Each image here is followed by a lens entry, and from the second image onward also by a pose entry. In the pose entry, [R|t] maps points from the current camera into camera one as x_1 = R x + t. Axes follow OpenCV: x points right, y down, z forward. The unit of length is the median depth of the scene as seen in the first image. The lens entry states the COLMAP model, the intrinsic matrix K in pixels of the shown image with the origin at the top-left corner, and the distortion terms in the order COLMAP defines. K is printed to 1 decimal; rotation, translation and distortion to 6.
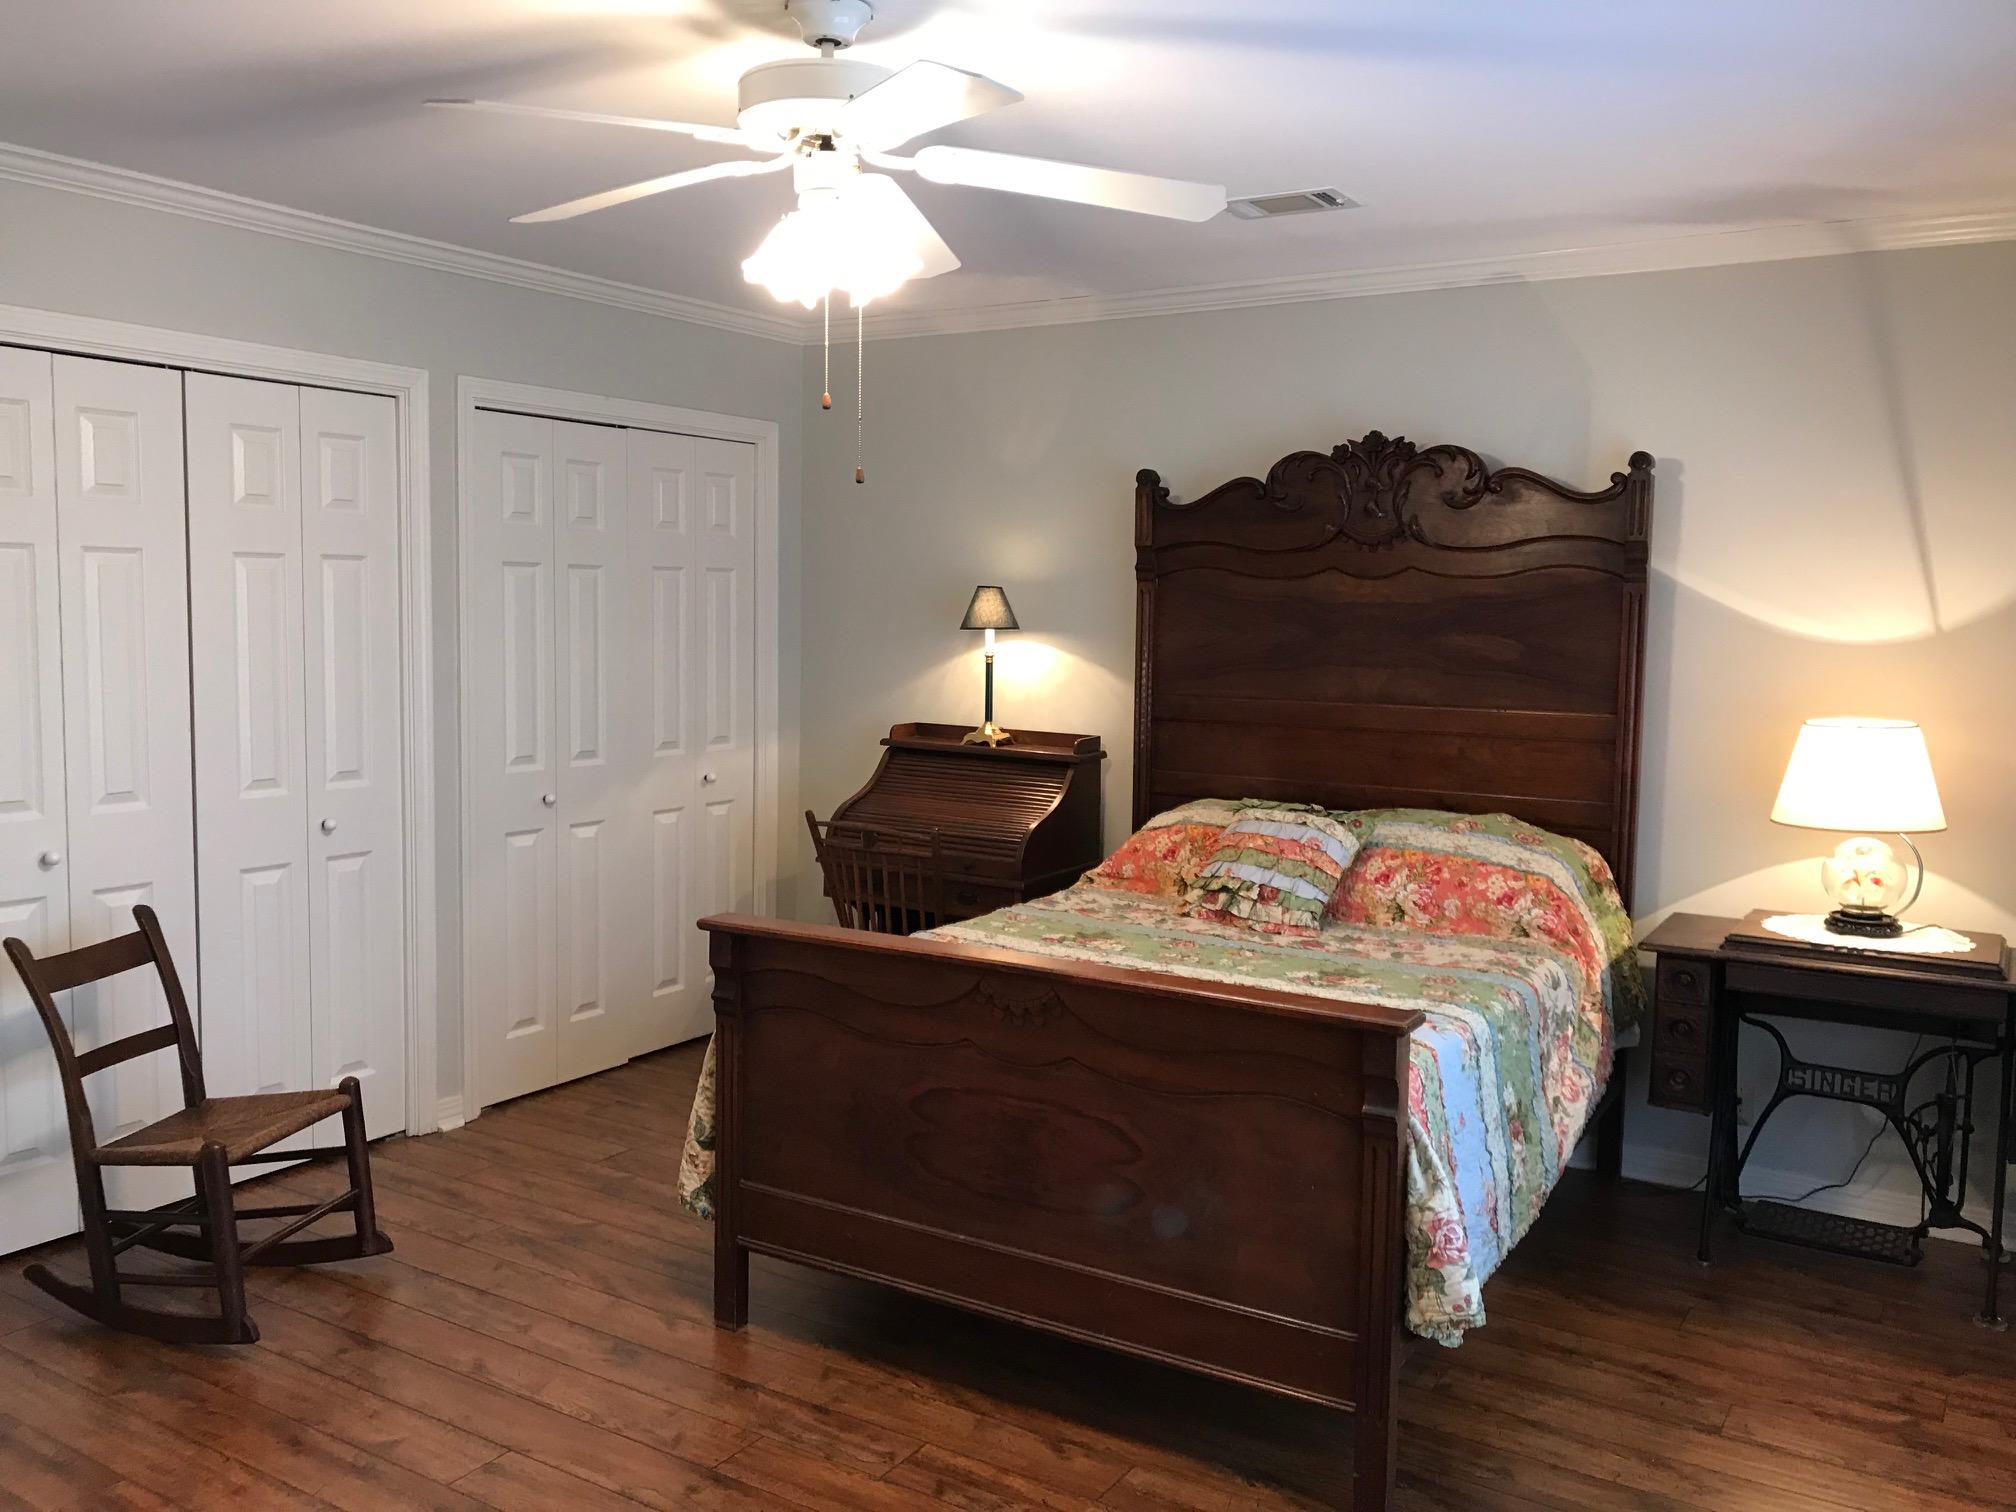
lens RADIAL K [[1649.6, 0, 989.0], [0, 1649.6, 754.8], [0, 0, 1]] dist [0.047286, -0.064388]
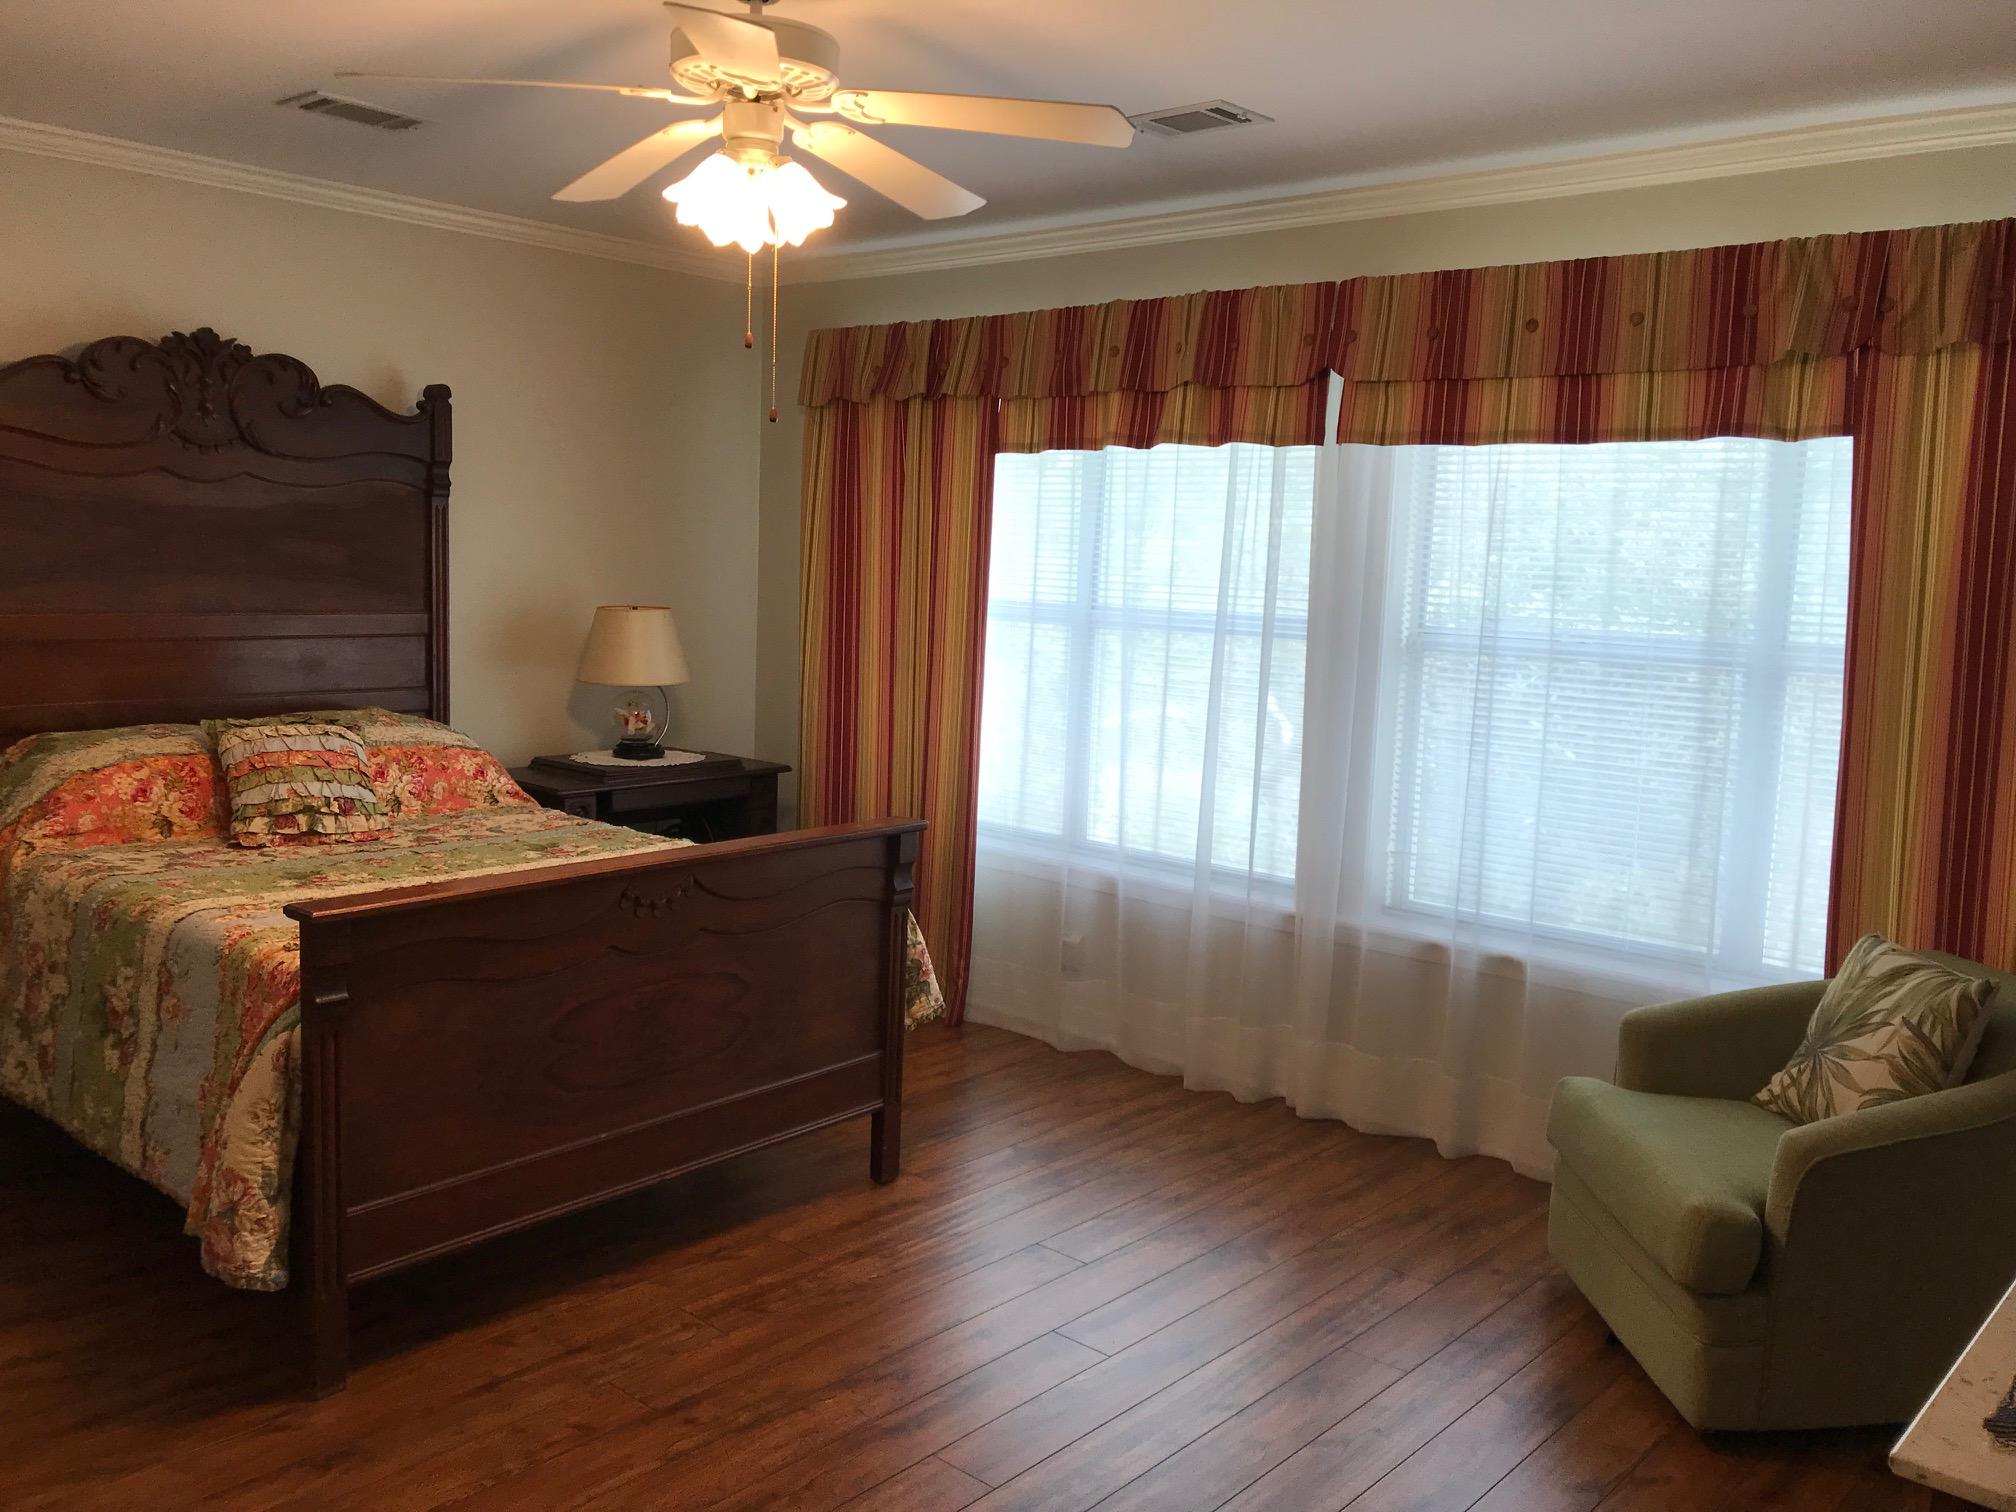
lens RADIAL K [[1649.6, 0, 975.0], [0, 1649.6, 759.8], [0, 0, 1]] dist [0.047286, -0.064388]
pose [[0.176640, -0.137061, 0.974686, -0.737017], [0.061307, 0.989866, 0.128085, -0.048351], [-0.982364, 0.037130, 0.183253, 0.436038]]
